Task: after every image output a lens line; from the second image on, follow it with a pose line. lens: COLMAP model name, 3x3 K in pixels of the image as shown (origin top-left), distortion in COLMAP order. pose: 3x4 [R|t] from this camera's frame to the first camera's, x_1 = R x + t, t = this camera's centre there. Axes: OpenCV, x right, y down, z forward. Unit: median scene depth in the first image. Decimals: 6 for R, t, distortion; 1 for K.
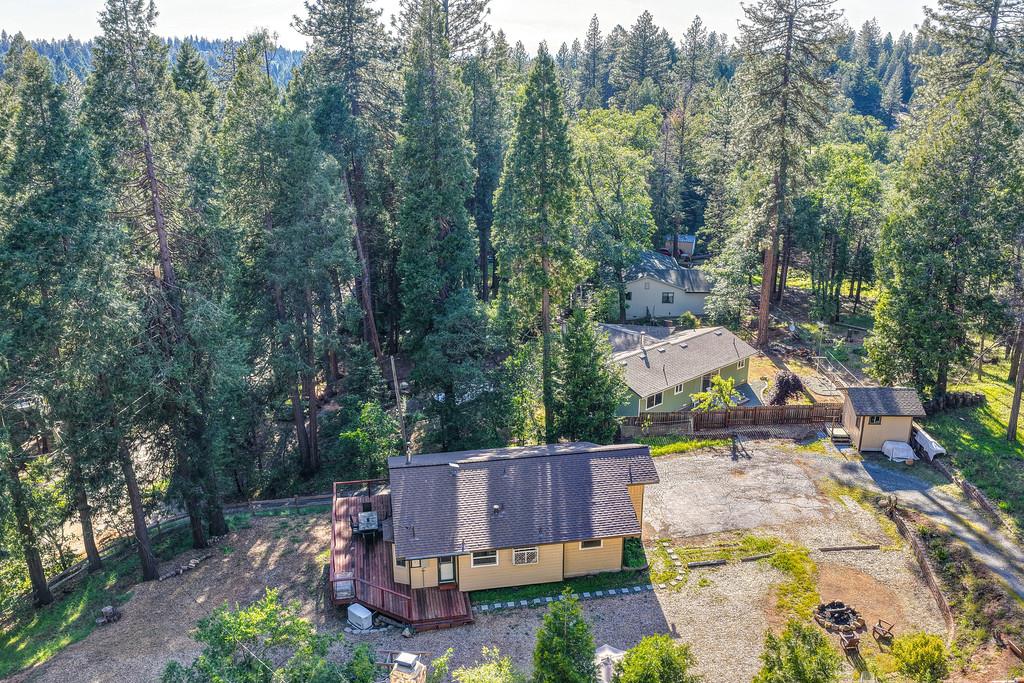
lens RADIAL K [[860.5, 0, 515.4], [0, 860.5, 345.9], [0, 0, 1]] dist [-0.011998, 0.028709]
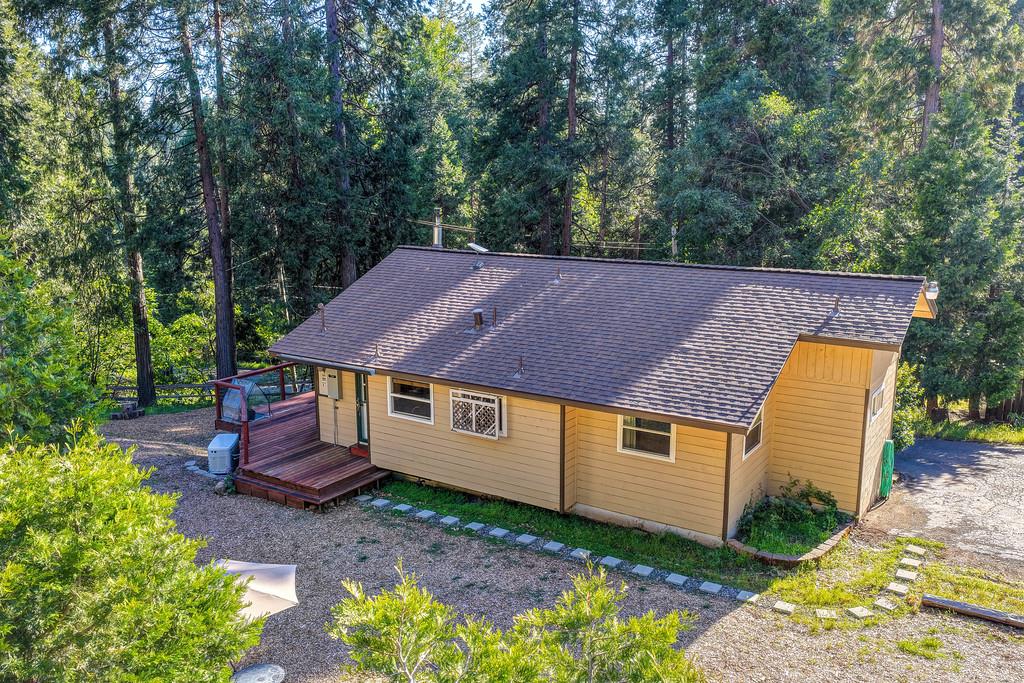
lens RADIAL K [[860.5, 0, 515.4], [0, 860.5, 345.9], [0, 0, 1]] dist [-0.011998, 0.028709]
pose [[0.727946, 0.138986, -0.671400, 0.287827], [-0.228666, 0.972387, -0.046632, 0.209010], [0.646379, 0.187473, 0.739627, 0.633532]]
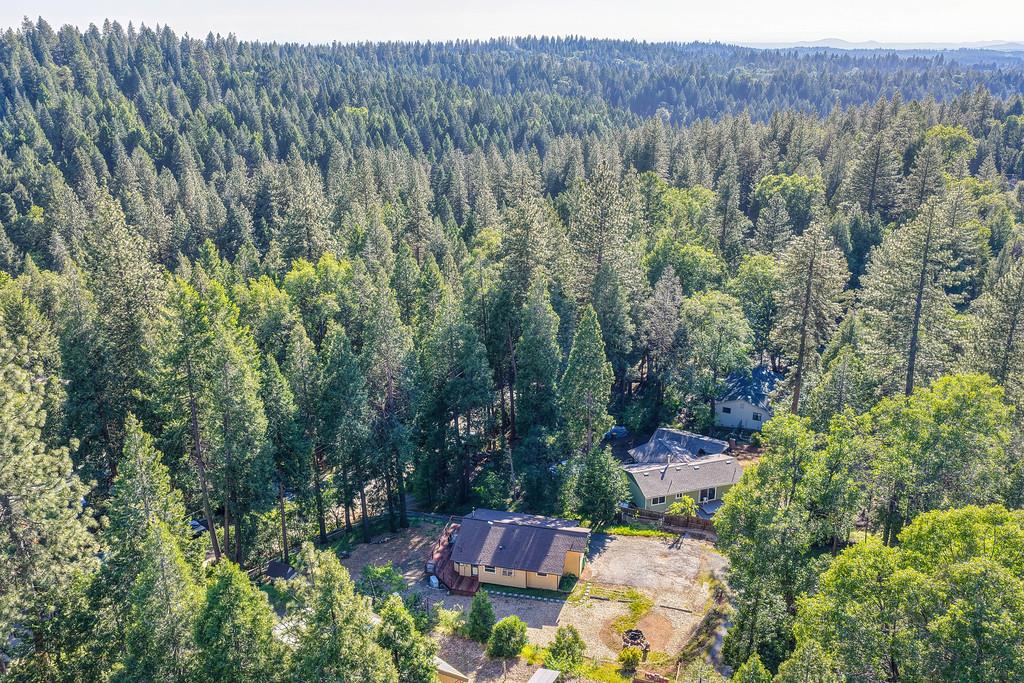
lens RADIAL K [[860.5, 0, 515.4], [0, 860.5, 345.9], [0, 0, 1]] dist [-0.011998, 0.028709]
pose [[0.916400, 0.136315, -0.376337, 0.704554], [-0.130226, 0.990607, 0.041704, -0.379160], [0.378487, 0.010792, 0.925544, -0.916302]]
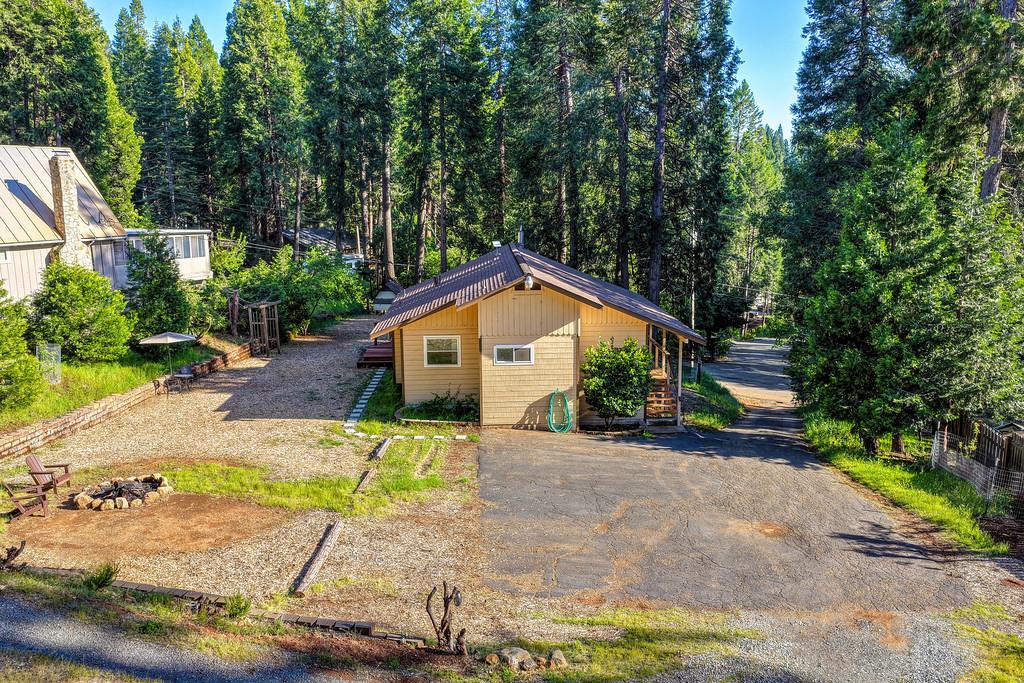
lens RADIAL K [[860.5, 0, 515.4], [0, 860.5, 345.9], [0, 0, 1]] dist [-0.011998, 0.028709]
pose [[-0.133741, 0.187705, -0.973078, 0.730936], [-0.327027, 0.918537, 0.222131, 0.038167], [0.935503, 0.347931, -0.061462, 1.076139]]
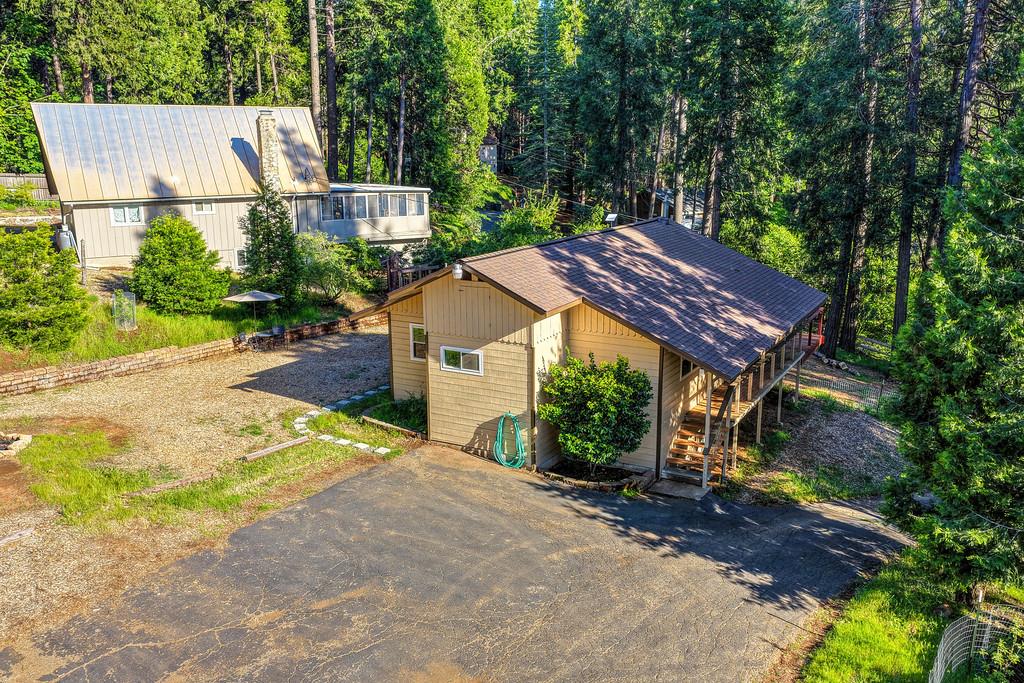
lens RADIAL K [[860.5, 0, 515.4], [0, 860.5, 345.9], [0, 0, 1]] dist [-0.011998, 0.028709]
pose [[-0.636580, 0.183440, -0.749077, 0.485085], [-0.252963, 0.867896, 0.427511, -0.041499], [0.728544, 0.461634, -0.506081, 1.300954]]
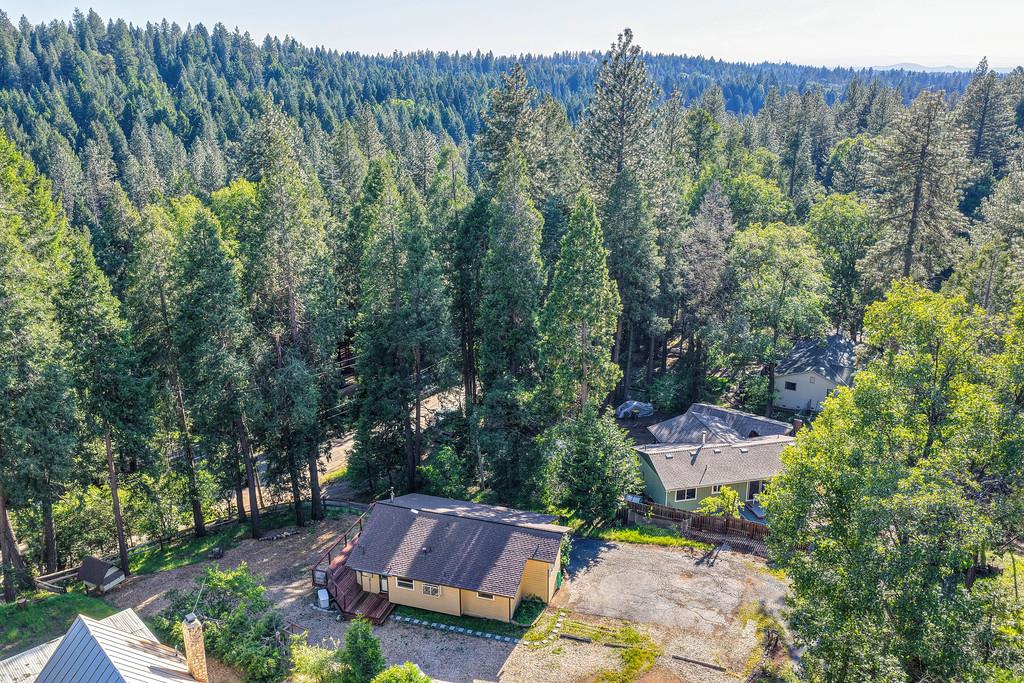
lens RADIAL K [[860.5, 0, 515.4], [0, 860.5, 345.9], [0, 0, 1]] dist [-0.011998, 0.028709]
pose [[0.883896, 0.150854, -0.442686, 0.619961], [-0.155025, 0.987542, 0.026990, -0.177976], [0.441243, 0.044771, 0.896270, -0.160921]]
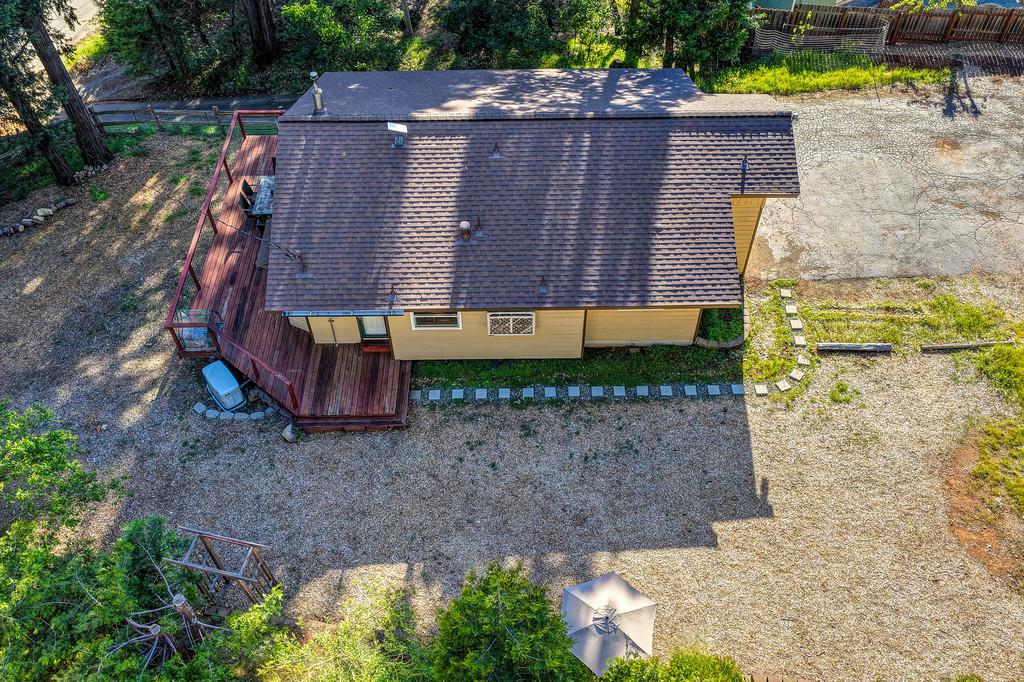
lens RADIAL K [[860.5, 0, 515.4], [0, 860.5, 345.4], [0, 0, 1]] dist [-0.011998, 0.028709]
pose [[0.986199, 0.124414, -0.109239, 0.068937], [-0.050762, 0.855229, 0.515758, -0.018518], [0.157592, -0.503095, 0.849742, 0.495954]]
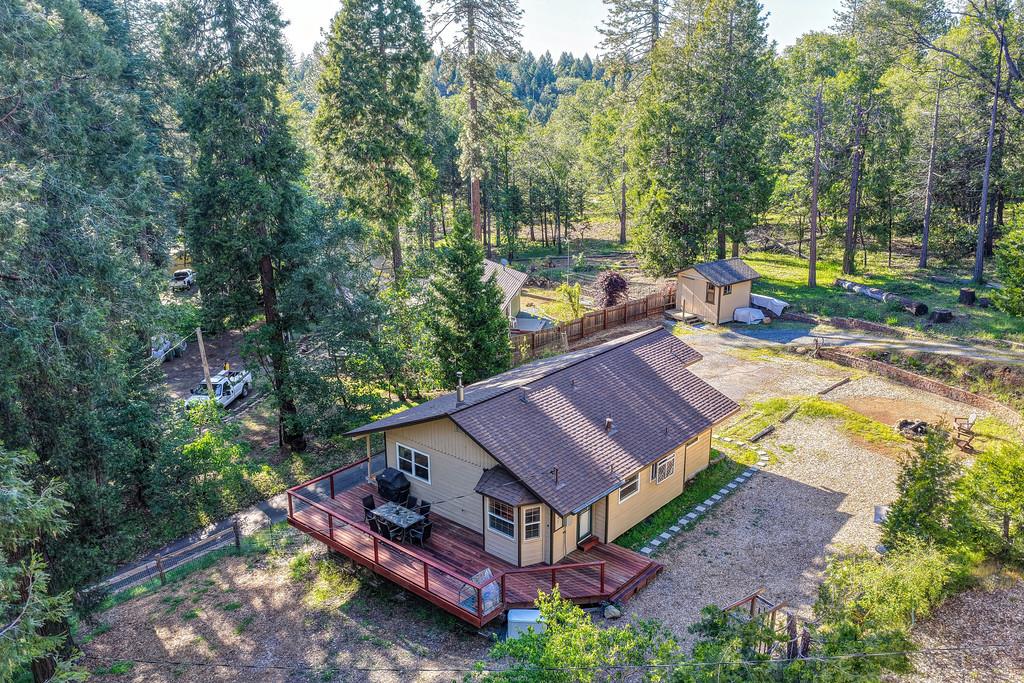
lens RADIAL K [[860.5, 0, 515.4], [0, 860.5, 345.9], [0, 0, 1]] dist [-0.011998, 0.028709]
pose [[0.775748, -0.191067, 0.601422, -0.488224], [0.215674, 0.975945, 0.031863, 0.078898], [-0.593043, 0.104994, 0.798296, 0.422436]]
